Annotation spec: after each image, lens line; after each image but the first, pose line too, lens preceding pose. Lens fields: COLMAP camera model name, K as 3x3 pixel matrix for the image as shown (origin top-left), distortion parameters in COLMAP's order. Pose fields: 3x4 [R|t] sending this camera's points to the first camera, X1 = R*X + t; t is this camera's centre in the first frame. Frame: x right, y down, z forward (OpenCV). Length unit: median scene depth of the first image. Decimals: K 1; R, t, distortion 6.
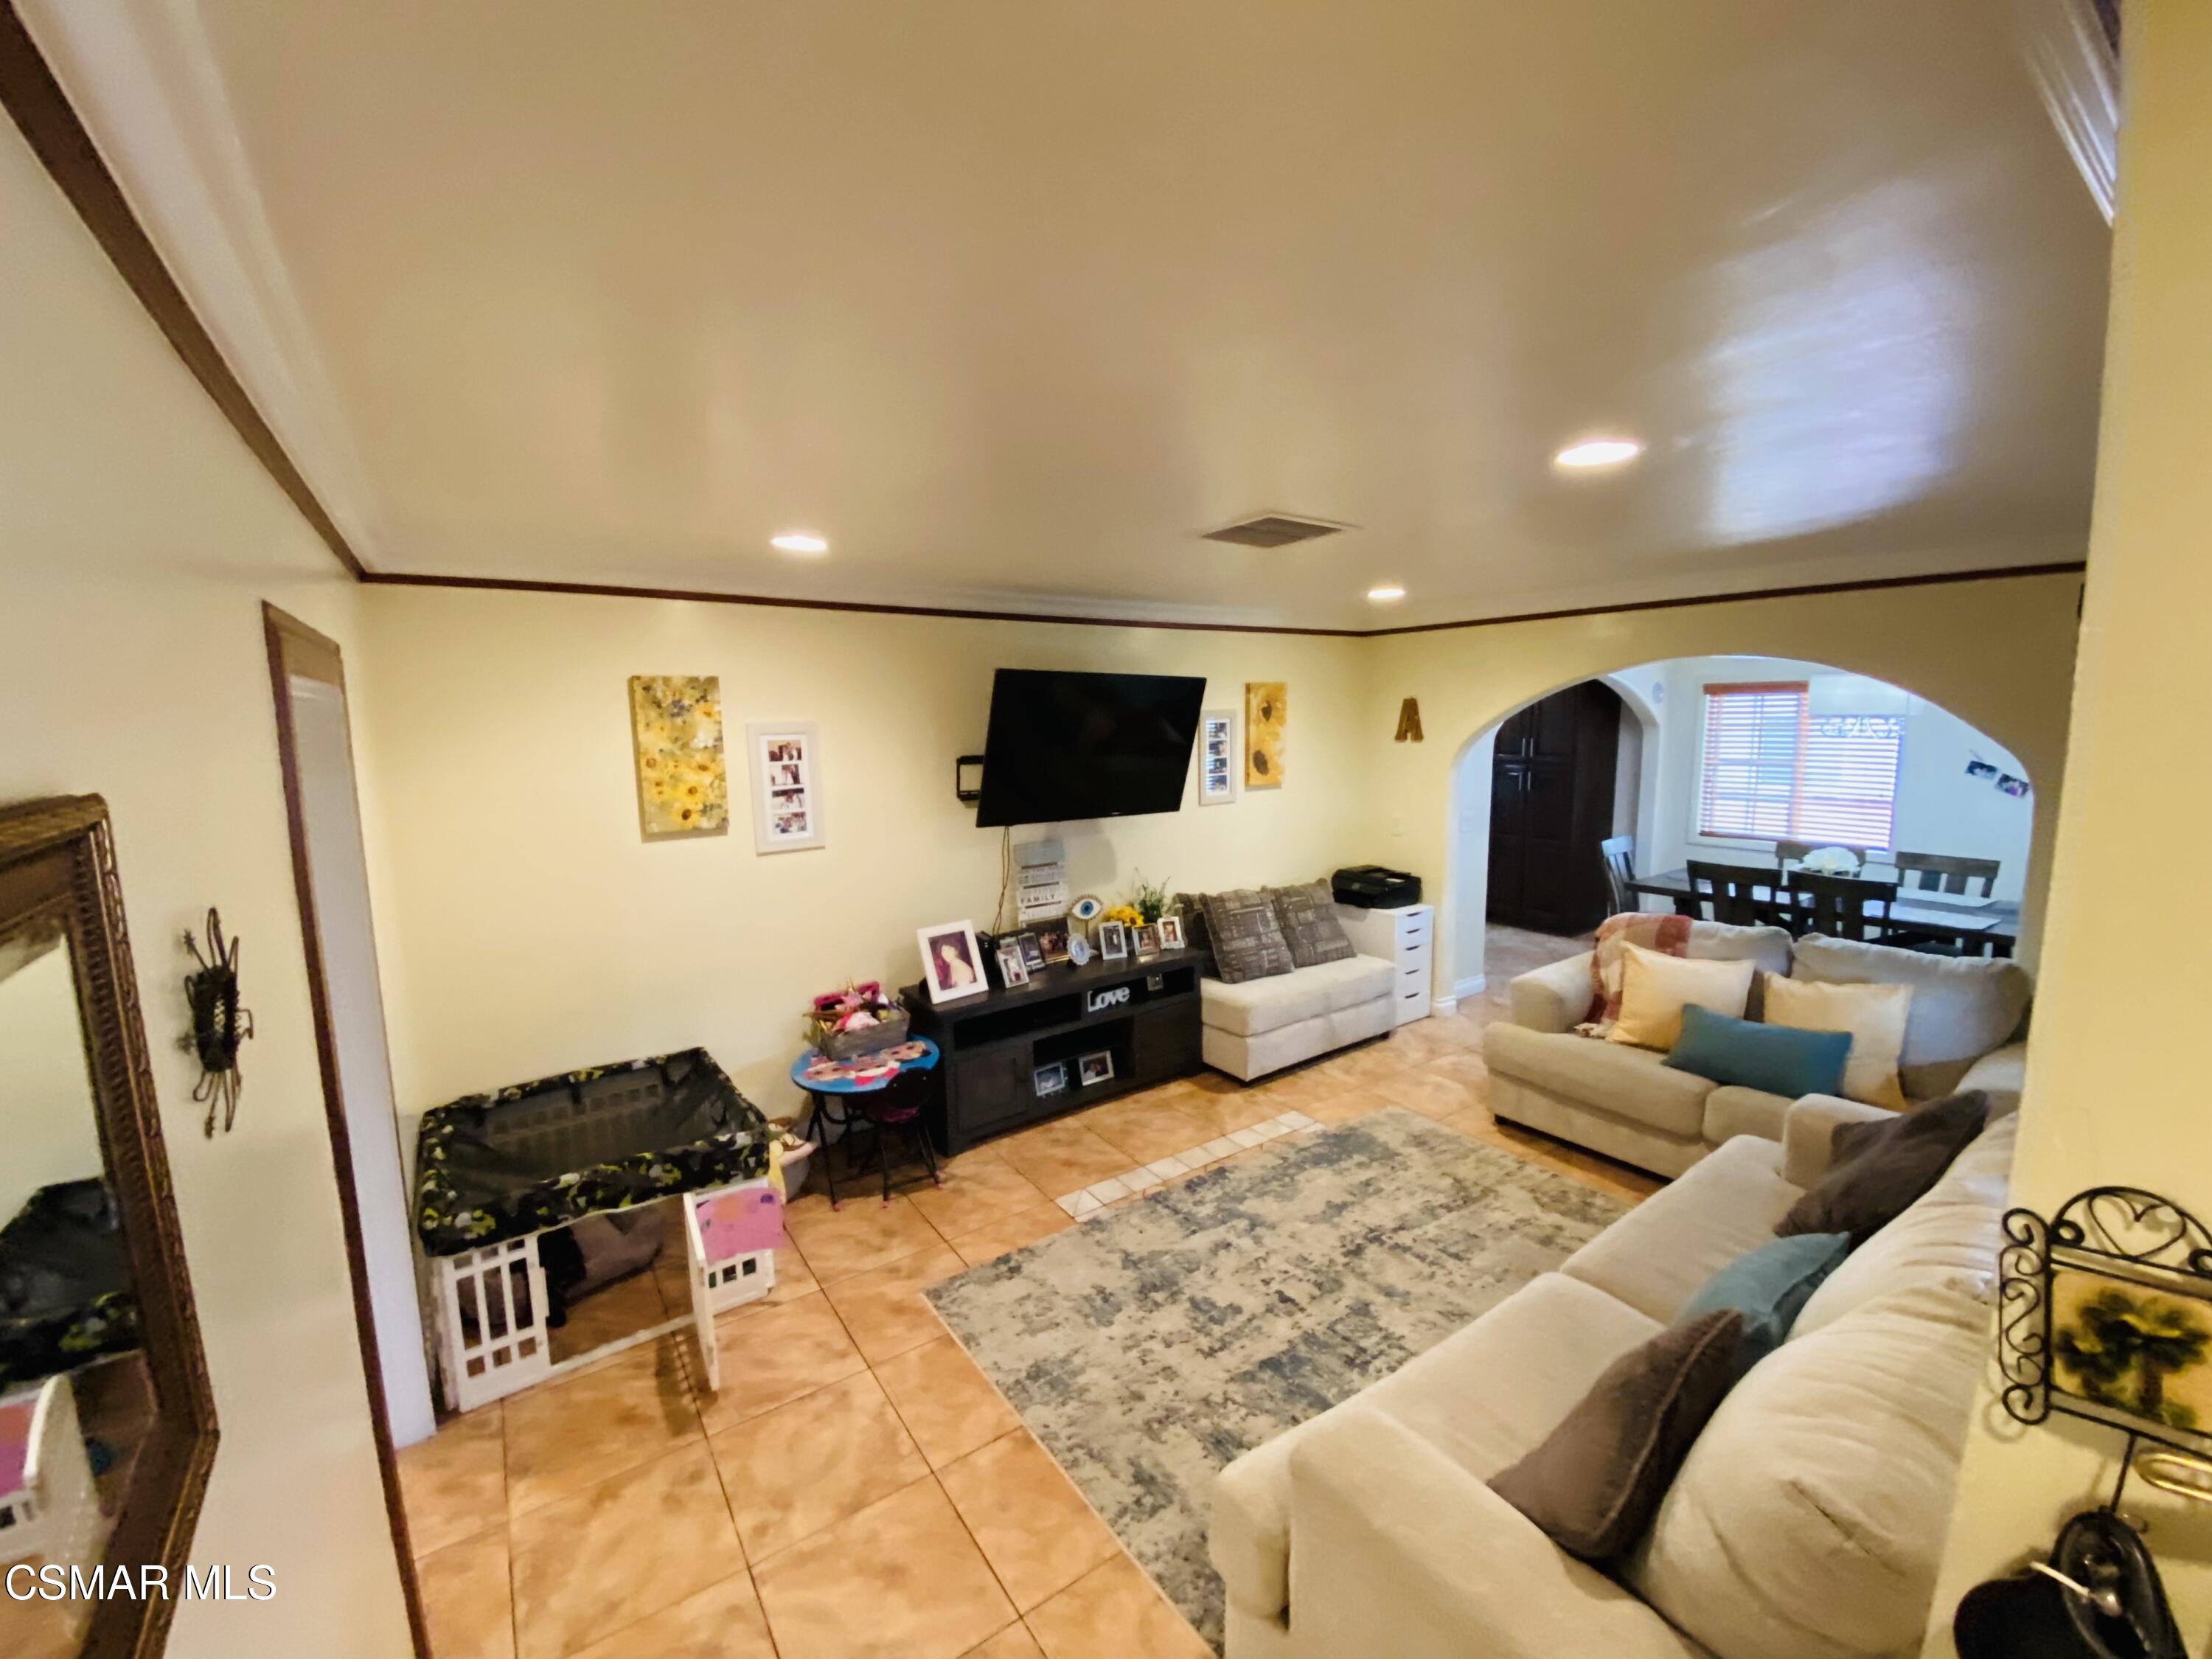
lens RADIAL K [[897.5, 0, 1081.0], [0, 897.5, 816.8], [0, 0, 1]] dist [0.002103, -0.012325]
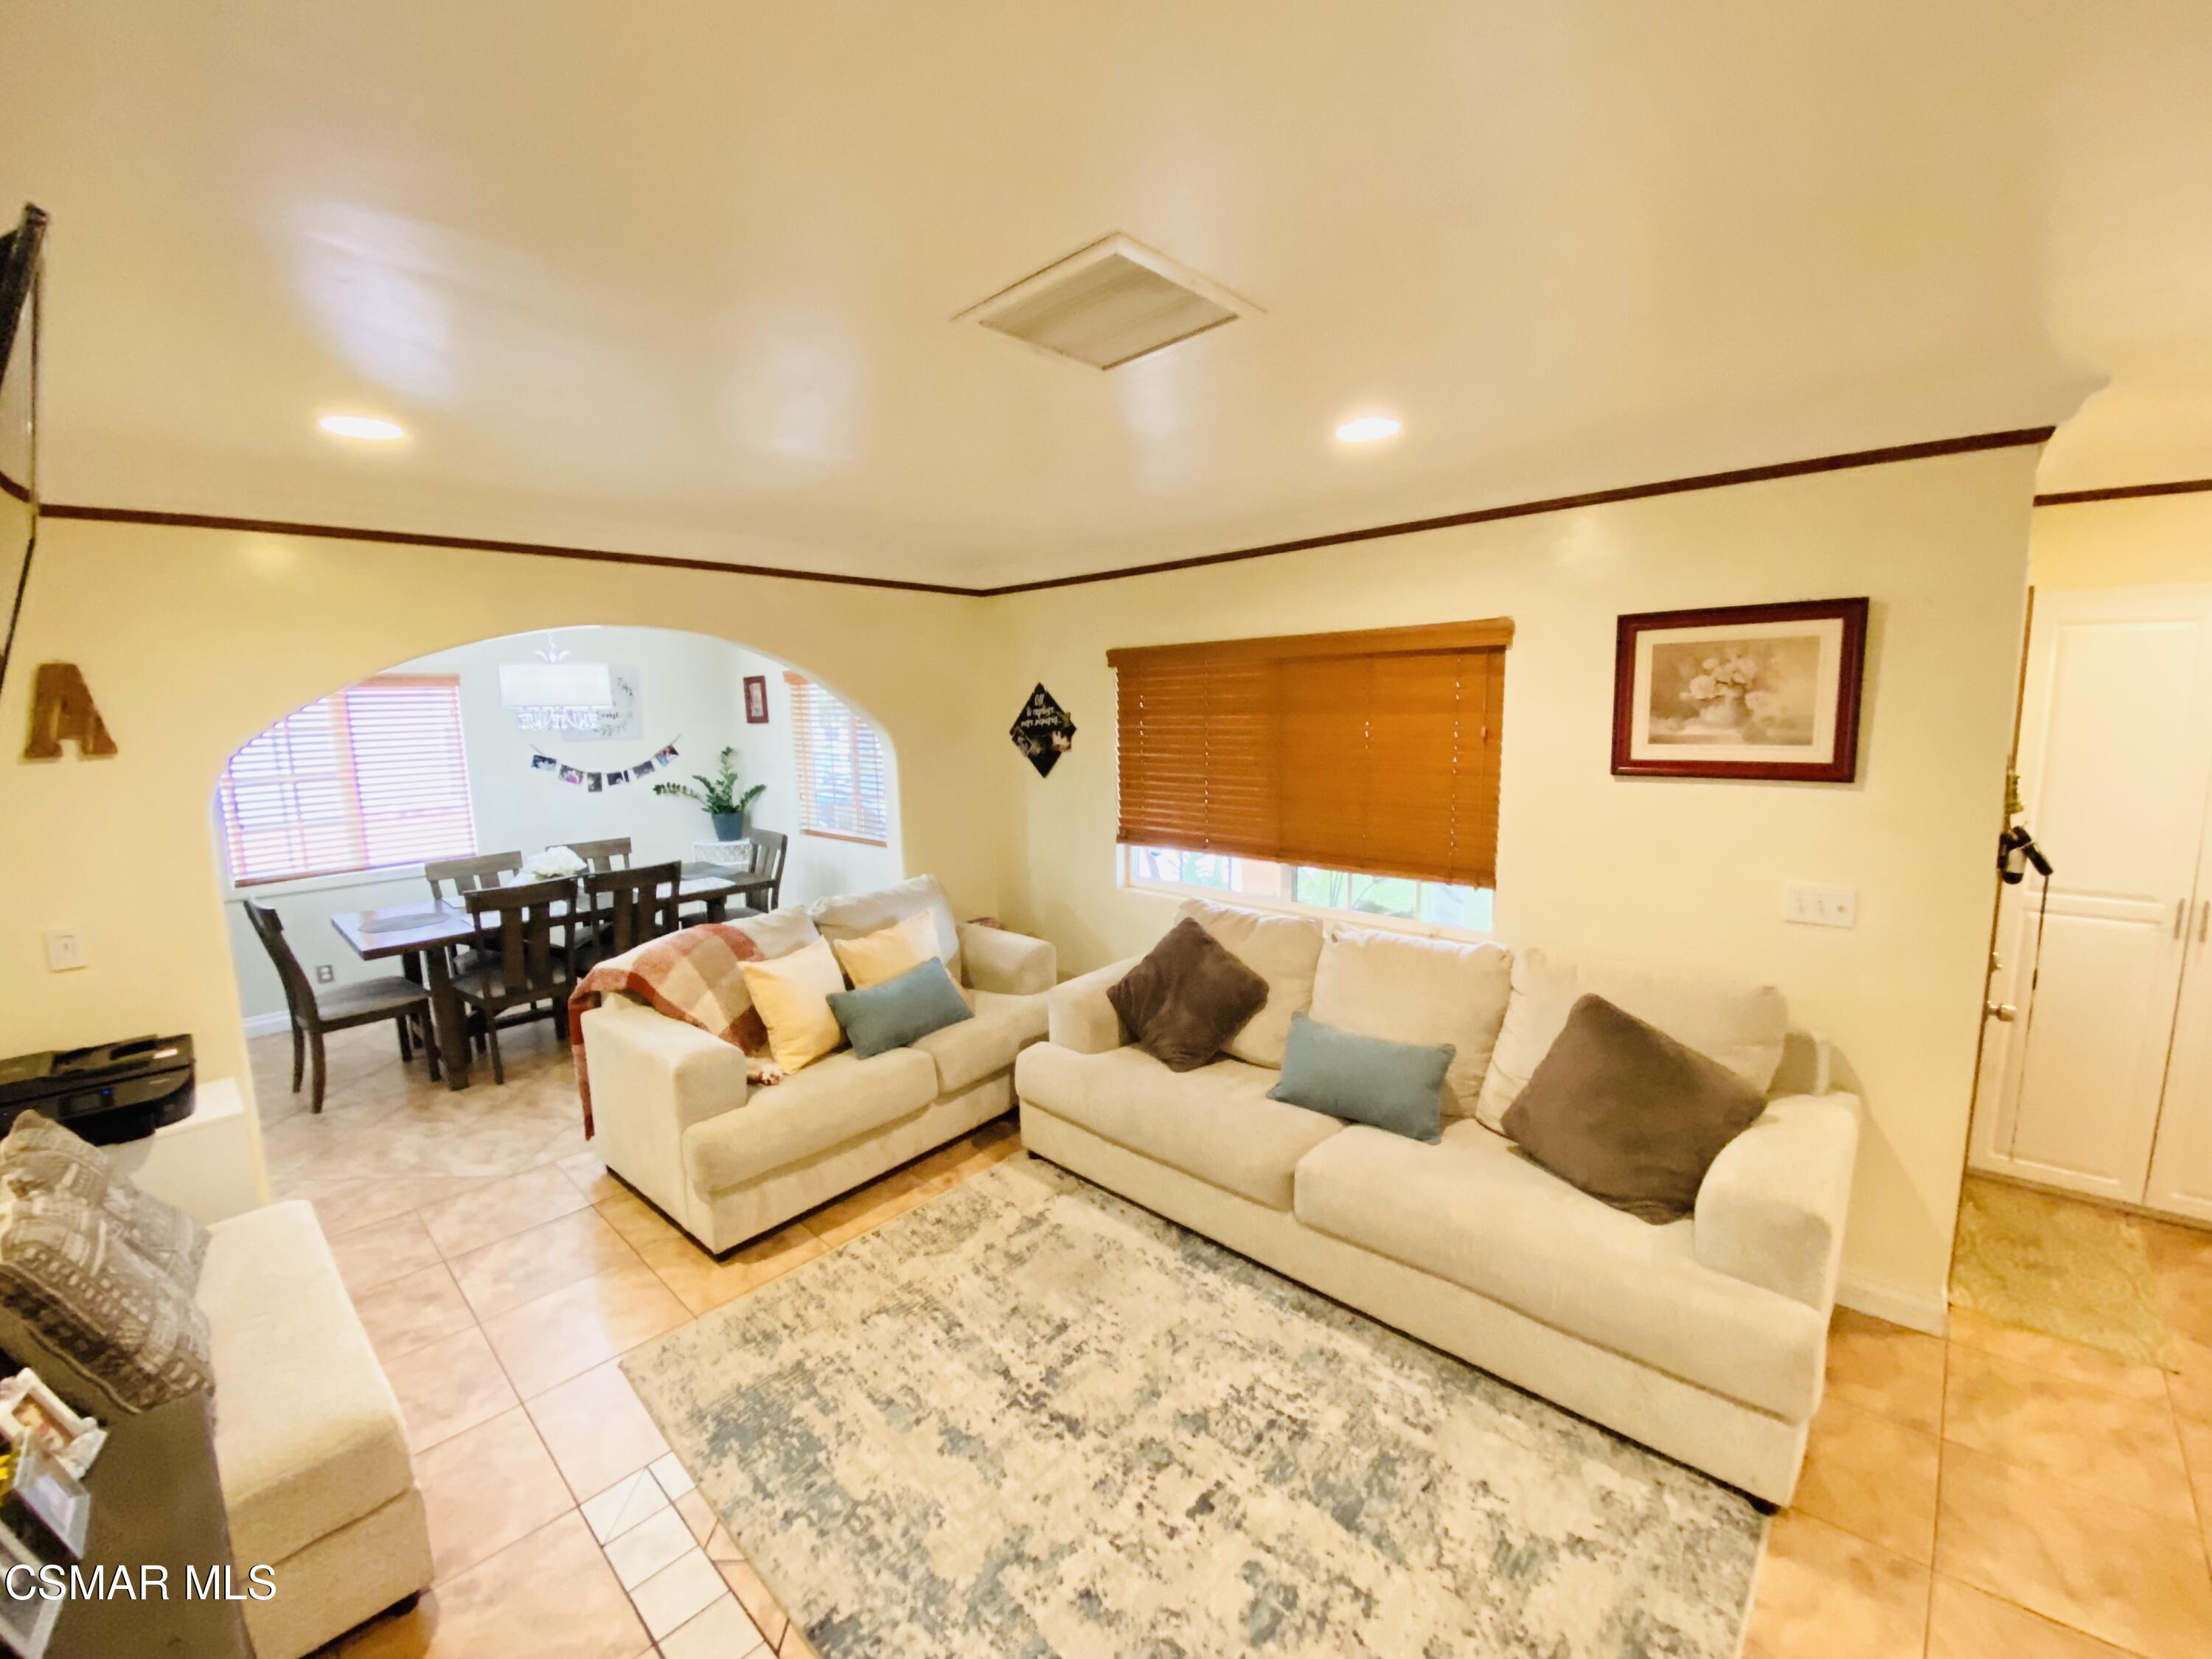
lens RADIAL K [[897.5, 0, 1112.3], [0, 897.5, 825.5], [0, 0, 1]] dist [0.002103, -0.012325]
pose [[-0.239054, -0.111193, 0.964619, -0.318915], [0.143500, 0.978468, 0.148352, -0.070229], [-0.960344, 0.173887, -0.217951, 1.018660]]
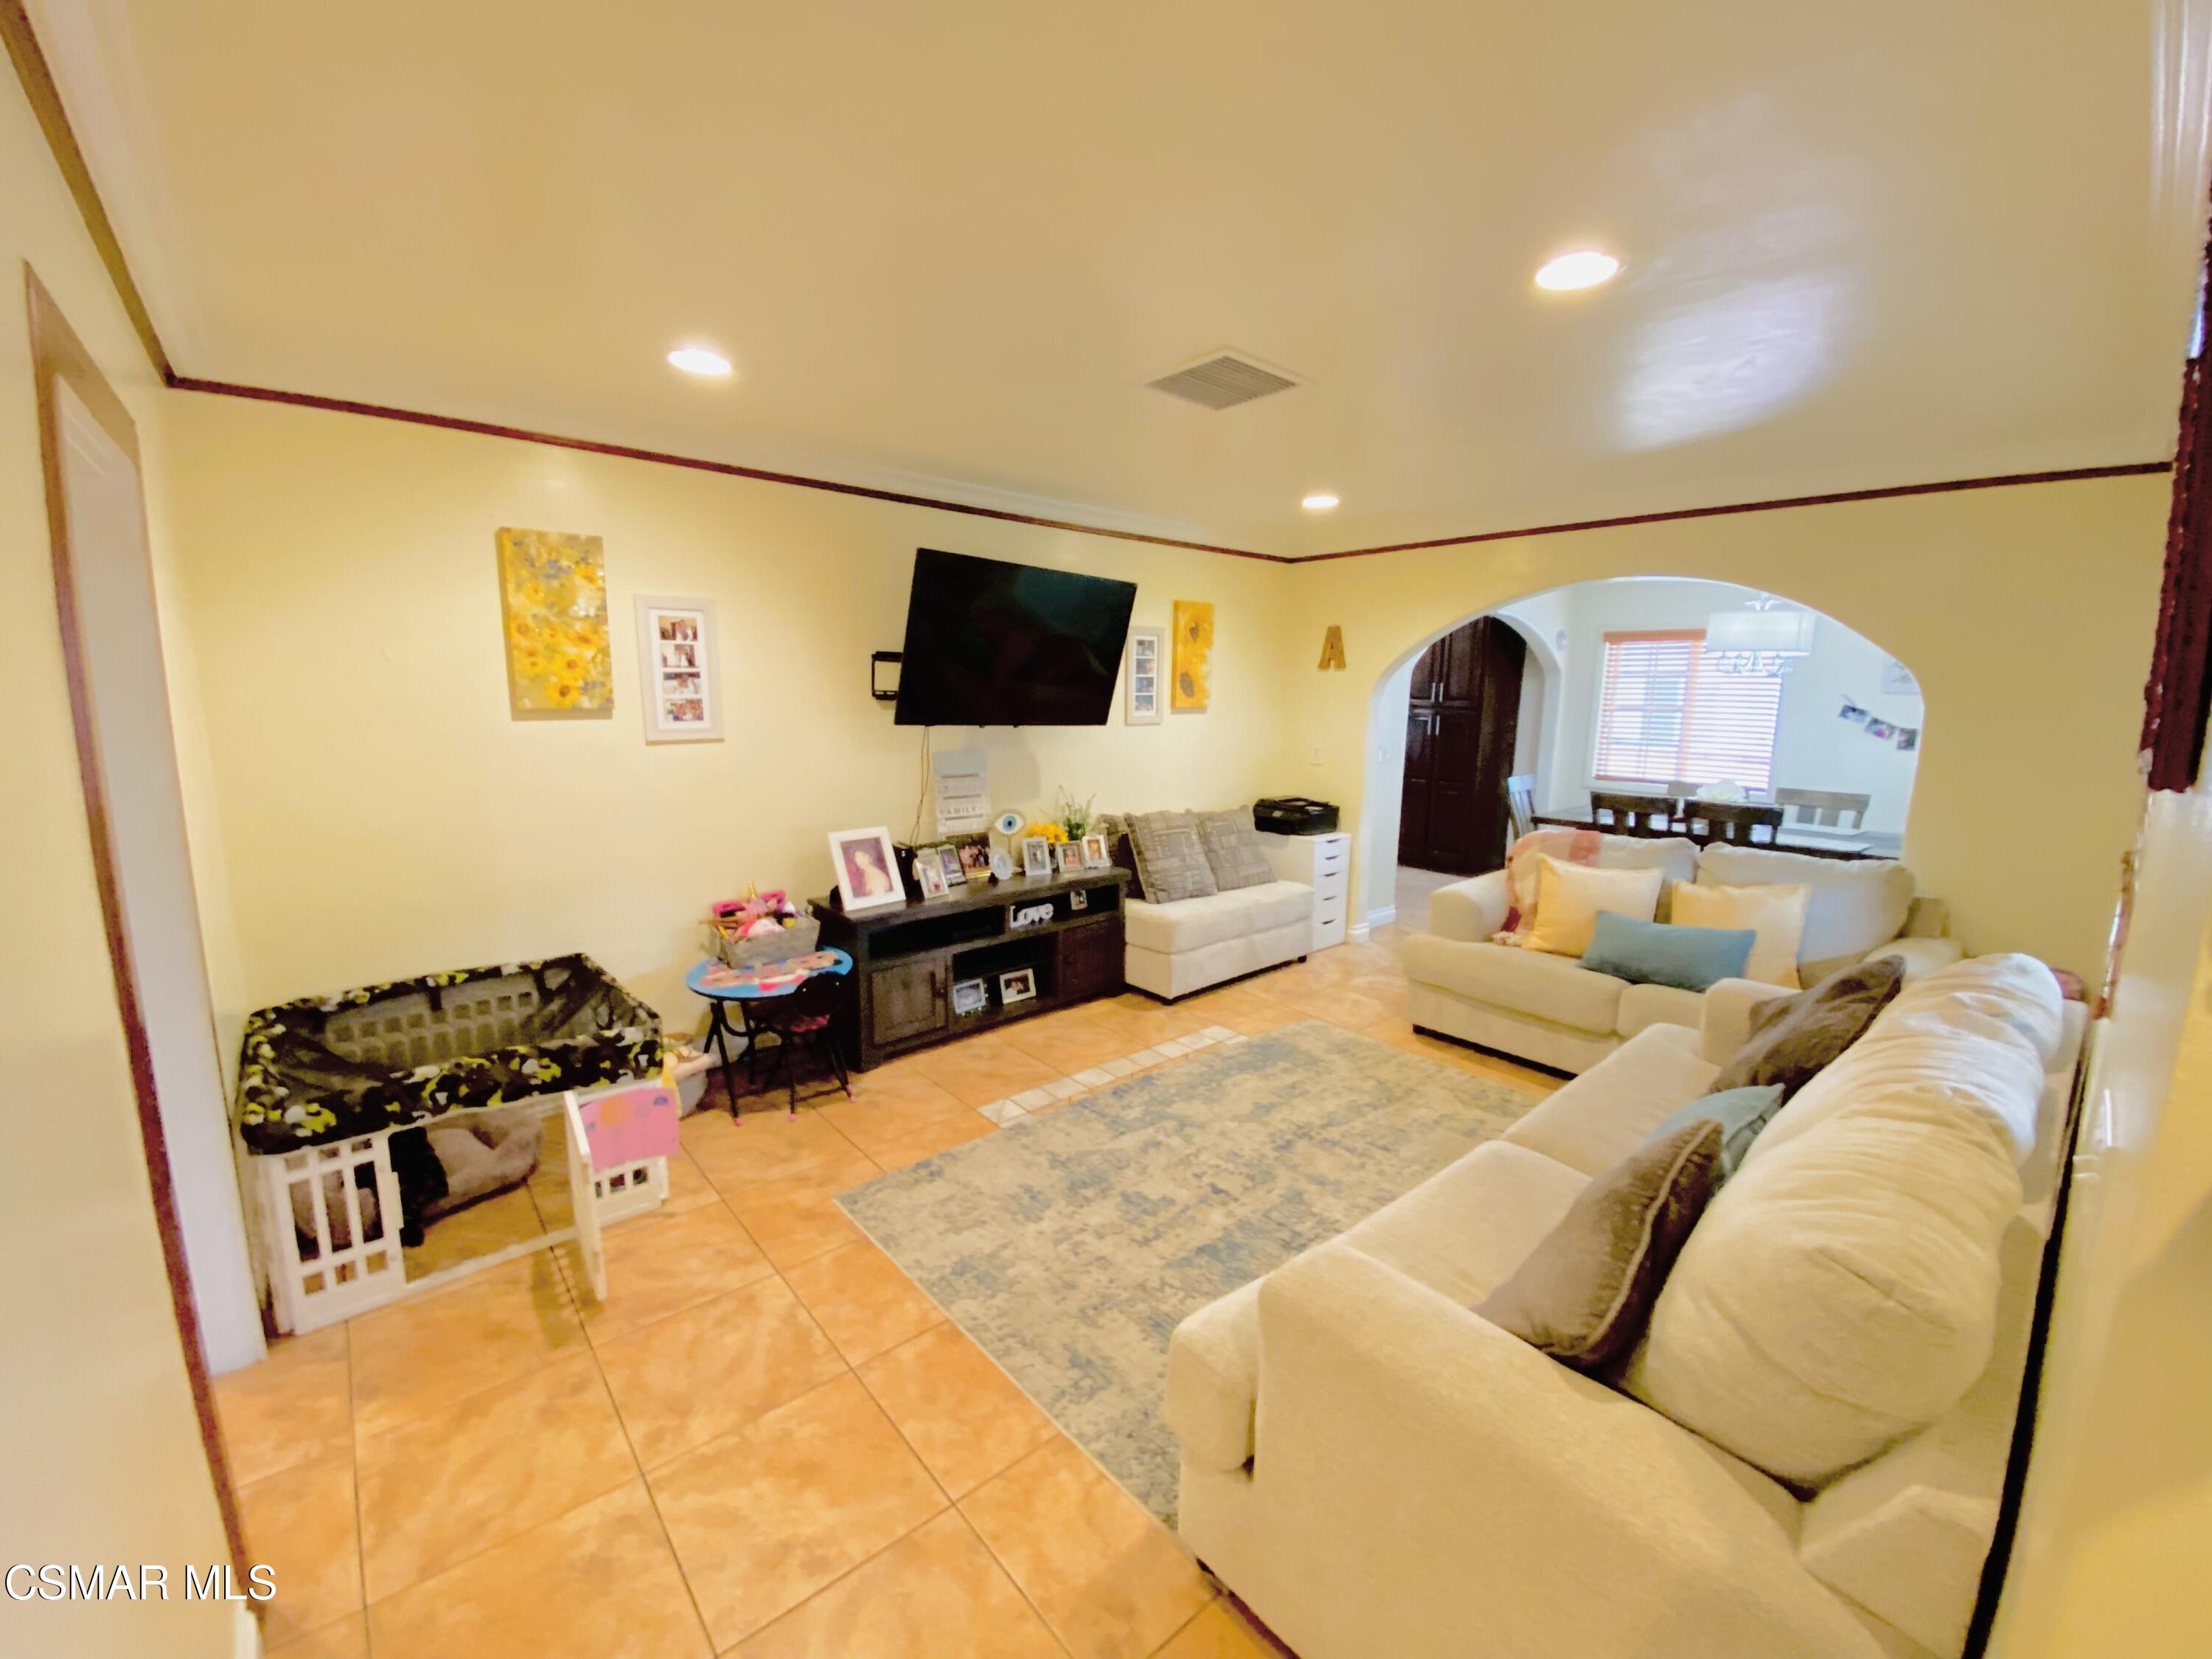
lens RADIAL K [[897.5, 0, 1083.7], [0, 897.5, 827.5], [0, 0, 1]] dist [0.002103, -0.012325]
pose [[0.993966, 0.012070, 0.109021, -0.025425], [-0.016227, 0.999172, 0.037321, 0.099823], [-0.108481, -0.038865, 0.993339, 0.059319]]
